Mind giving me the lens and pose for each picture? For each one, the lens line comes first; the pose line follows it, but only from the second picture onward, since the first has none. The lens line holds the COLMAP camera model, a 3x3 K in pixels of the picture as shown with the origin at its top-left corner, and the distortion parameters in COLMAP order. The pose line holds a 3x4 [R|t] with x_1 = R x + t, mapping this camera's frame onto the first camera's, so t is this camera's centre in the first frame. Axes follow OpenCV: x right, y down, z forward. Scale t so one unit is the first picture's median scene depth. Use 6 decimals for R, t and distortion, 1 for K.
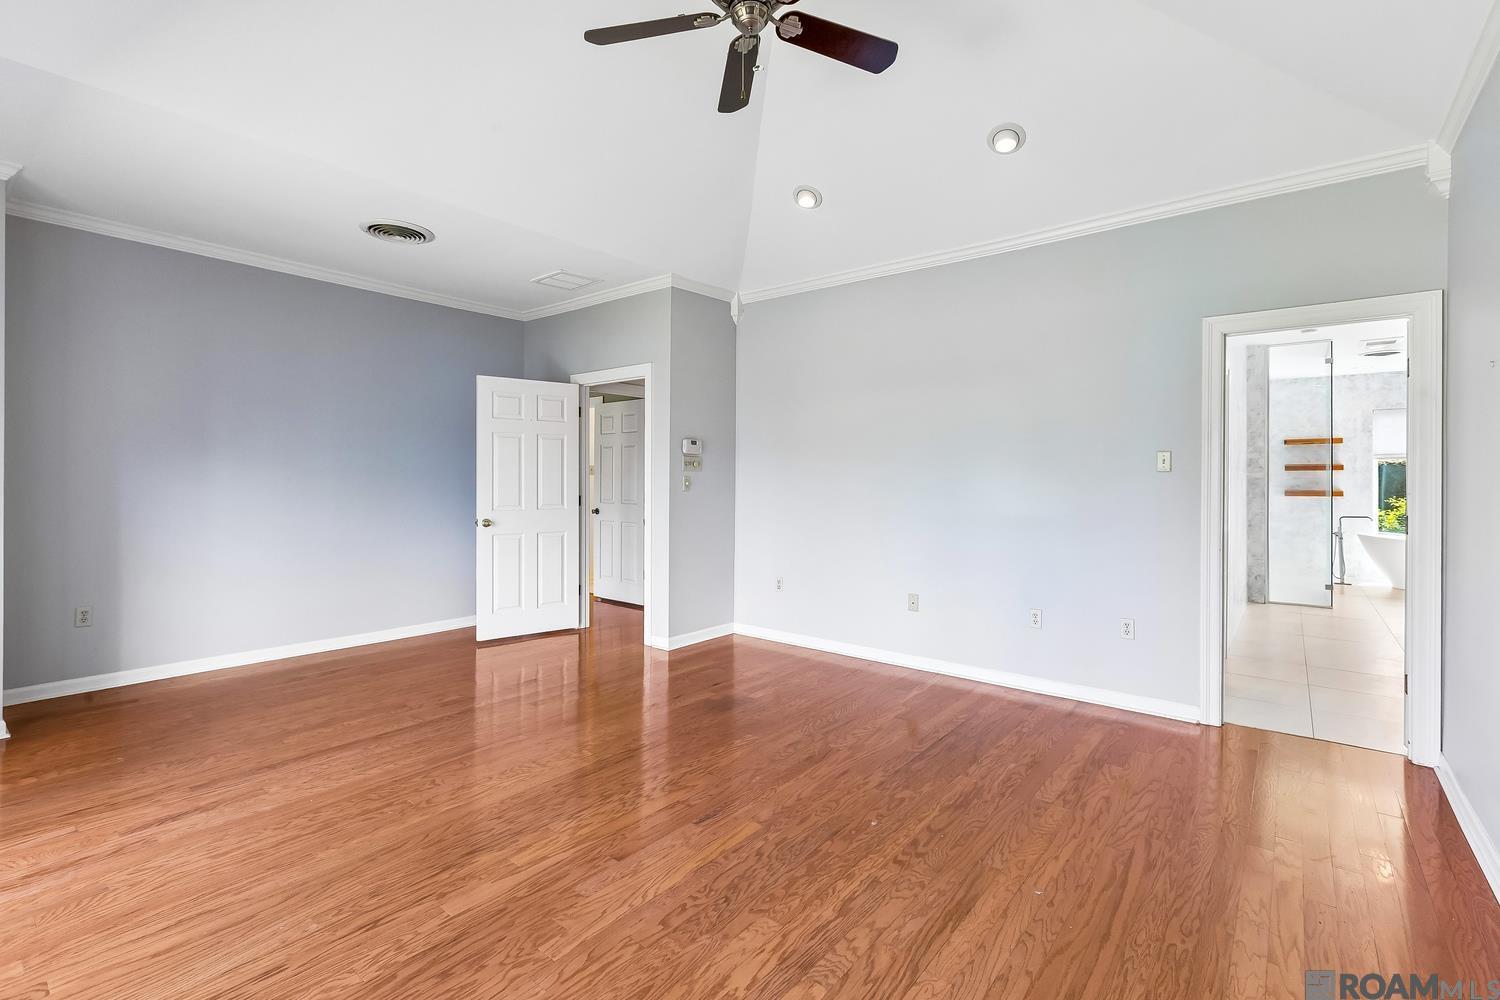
lens RADIAL K [[669.2, 0, 751.5], [0, 669.2, 487.8], [0, 0, 1]] dist [-0.000016, -0.000078]
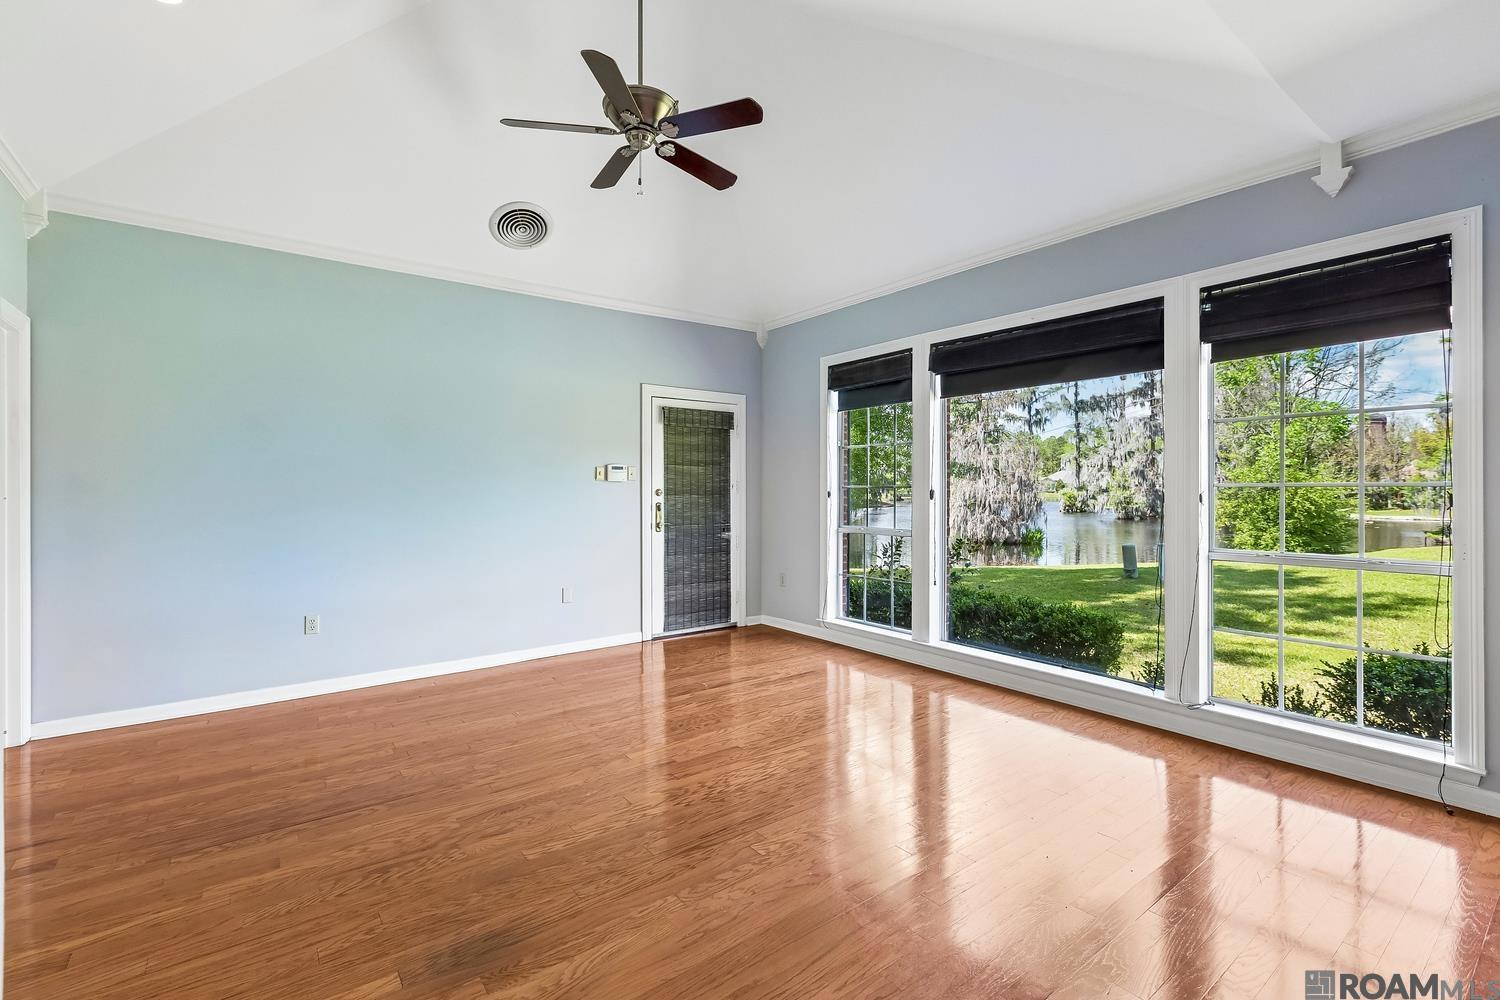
lens RADIAL K [[669.2, 0, 751.5], [0, 669.2, 487.8], [0, 0, 1]] dist [-0.000016, -0.000078]
pose [[-0.969833, -0.002506, 0.243756, -0.491983], [-0.000194, 0.999955, 0.009509, -0.021789], [-0.243769, 0.009175, -0.969790, 2.025107]]
